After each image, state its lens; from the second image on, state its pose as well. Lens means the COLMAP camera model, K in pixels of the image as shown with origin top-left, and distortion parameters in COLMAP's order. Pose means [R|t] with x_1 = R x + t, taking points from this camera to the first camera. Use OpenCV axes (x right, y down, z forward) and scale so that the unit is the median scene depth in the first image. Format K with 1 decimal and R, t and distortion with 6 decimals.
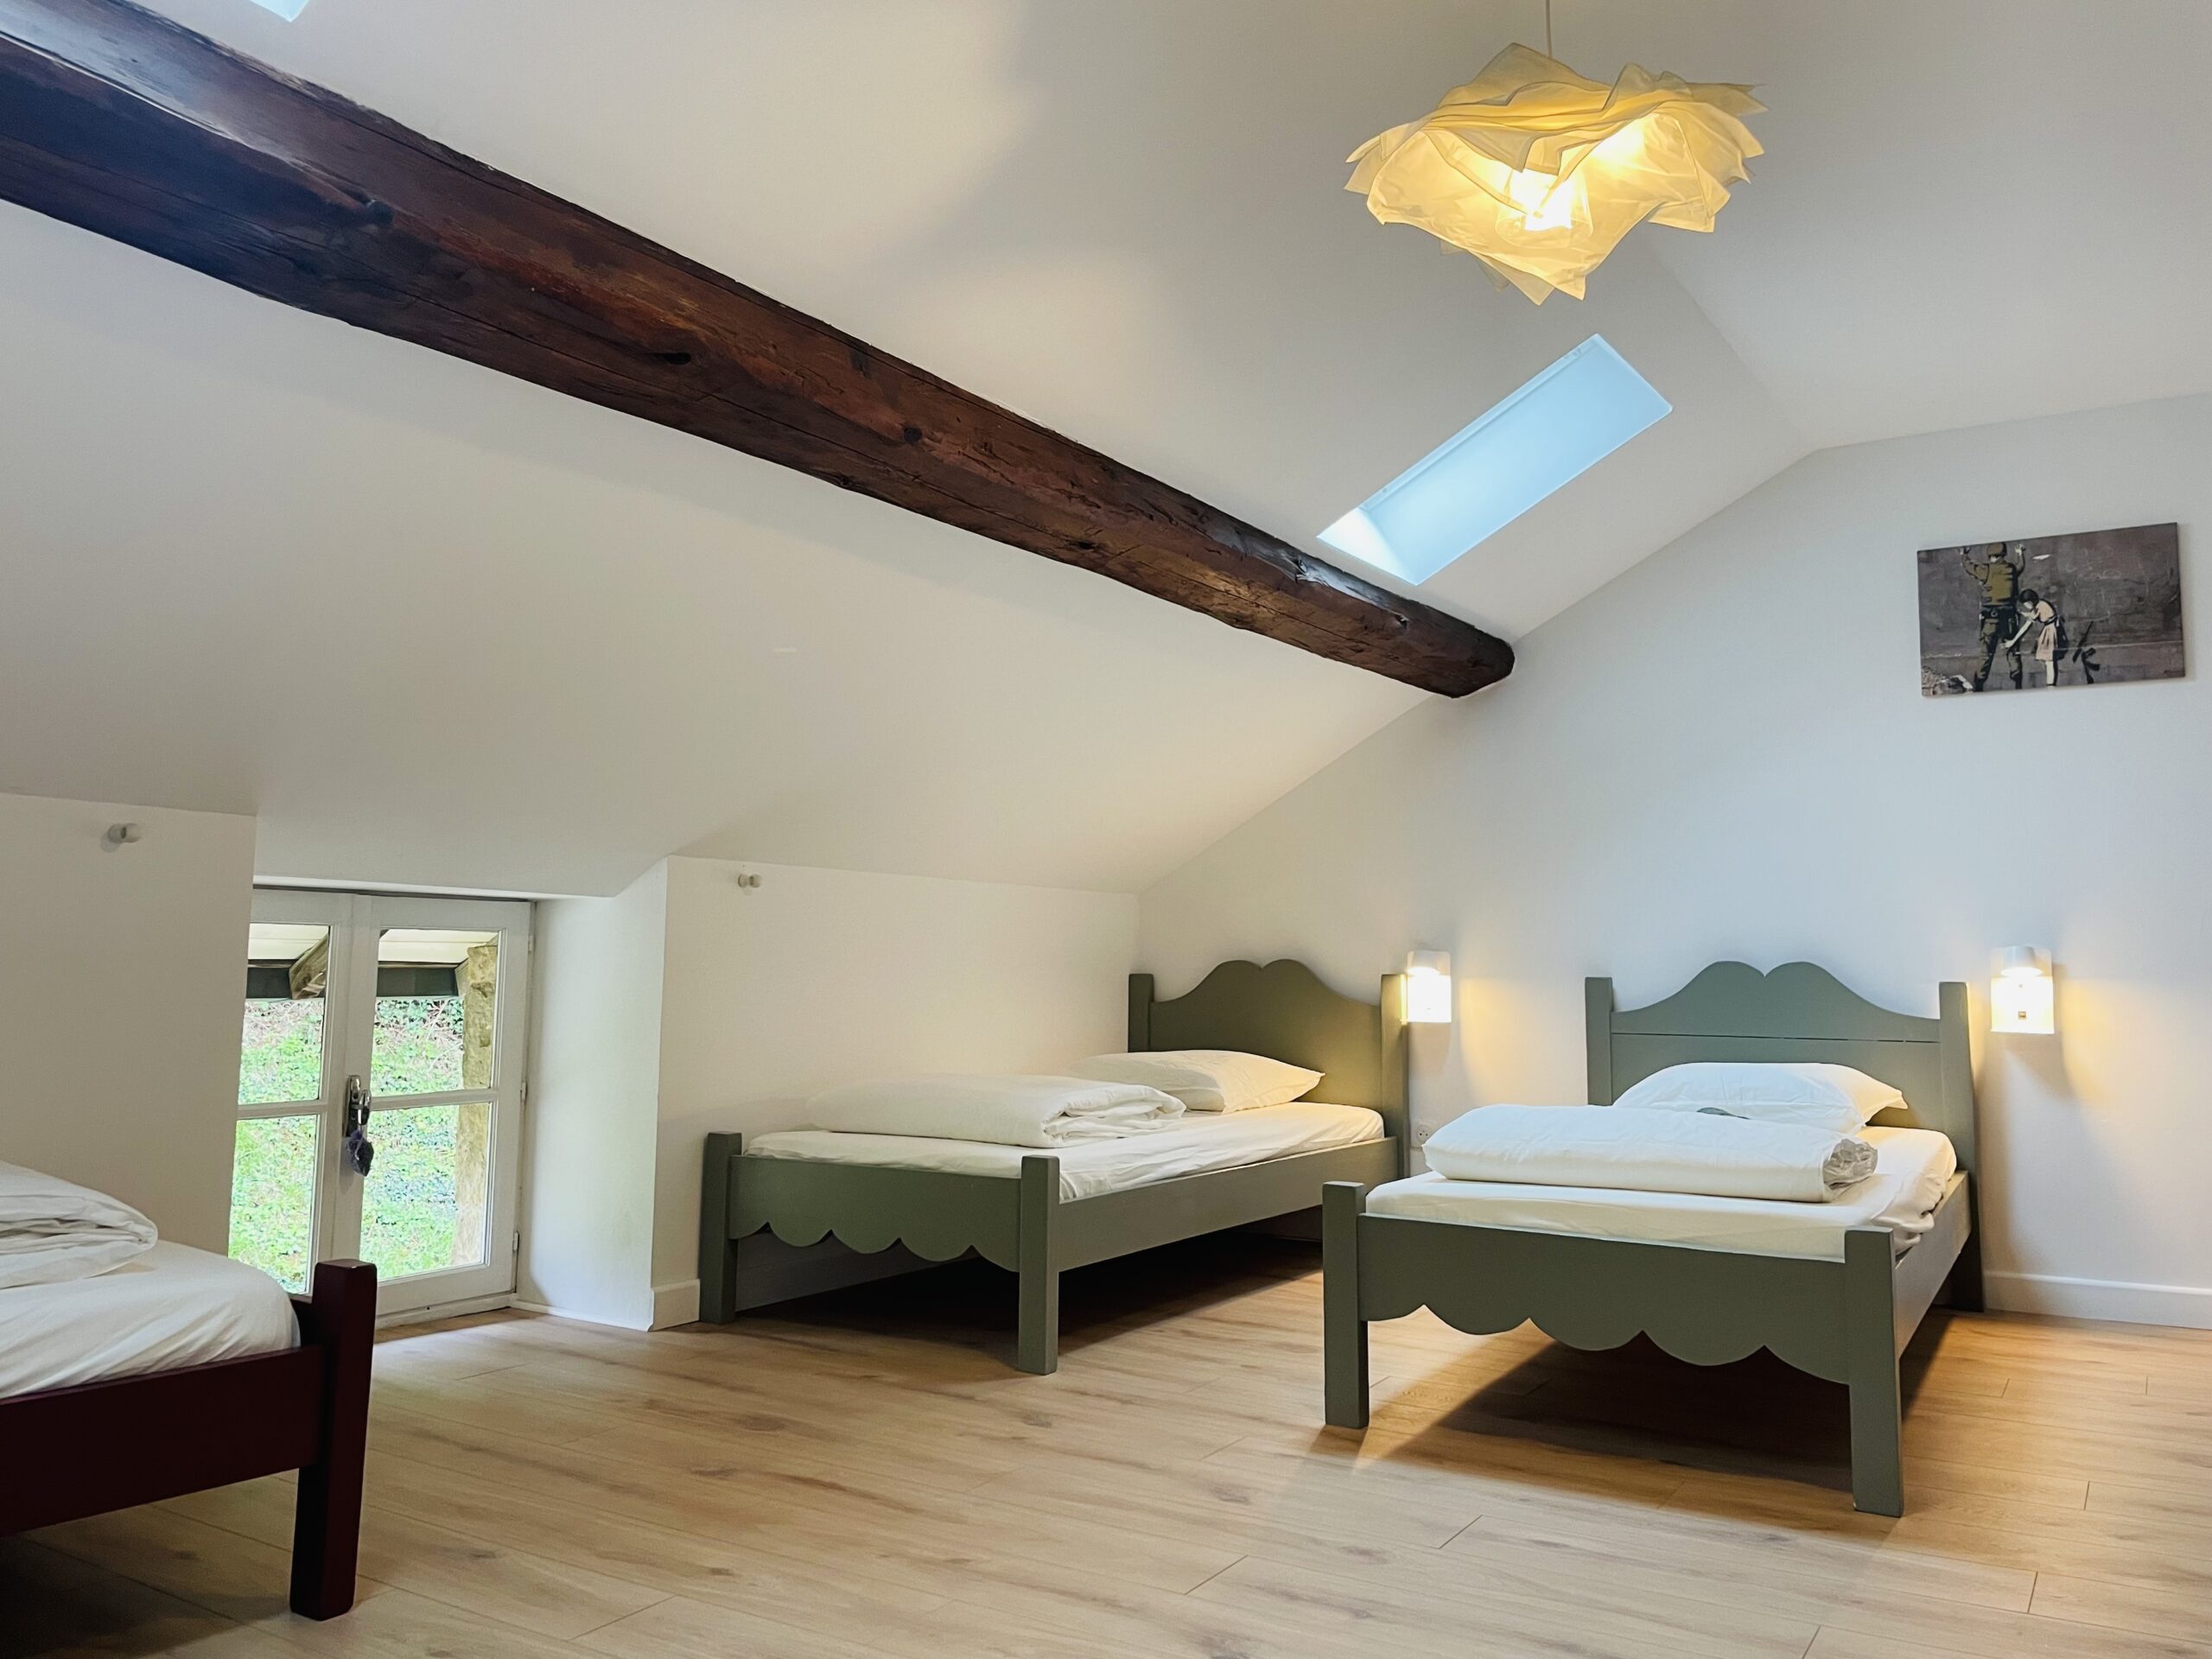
lens RADIAL K [[1666.7, 0, 1109.2], [0, 1666.7, 828.1], [0, 0, 1]] dist [0.070452, -0.075993]
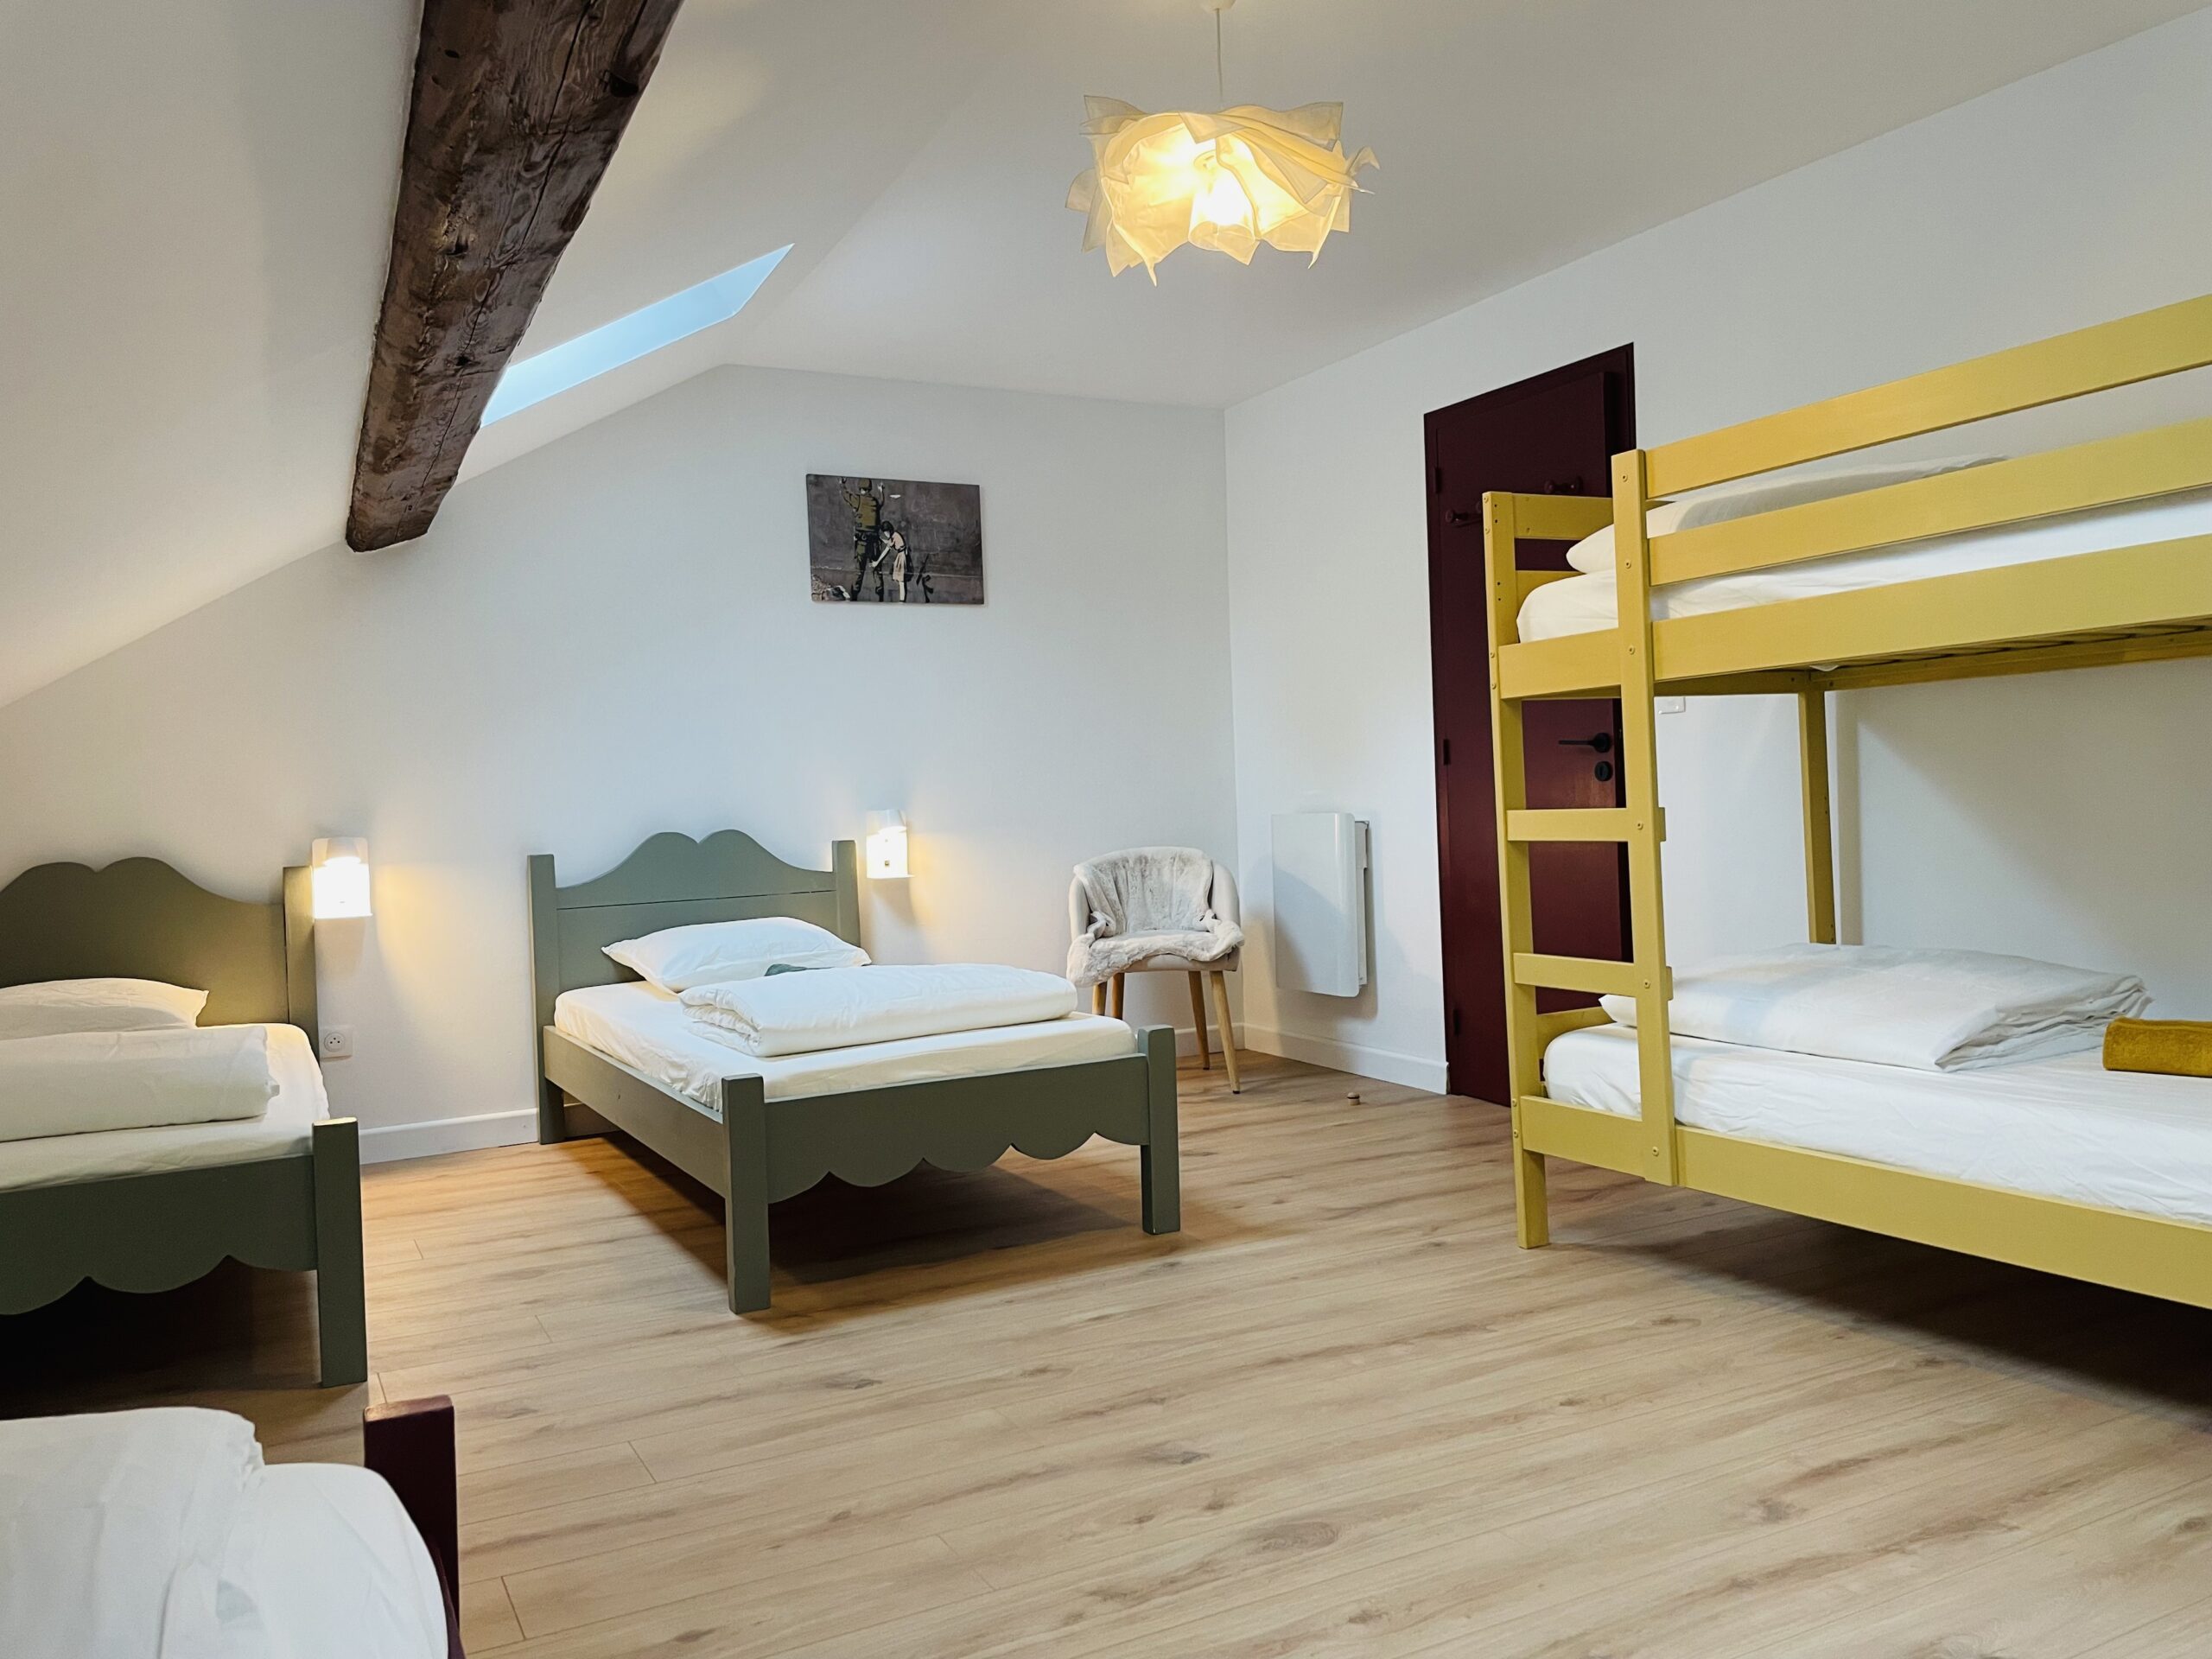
lens RADIAL K [[1666.7, 0, 1105.7], [0, 1666.7, 826.5], [0, 0, 1]] dist [0.070452, -0.075993]
pose [[0.501222, -0.043491, 0.864225, -0.442710], [-0.031447, 0.997161, 0.068419, -0.007335], [-0.864747, -0.061470, 0.498432, 0.238893]]
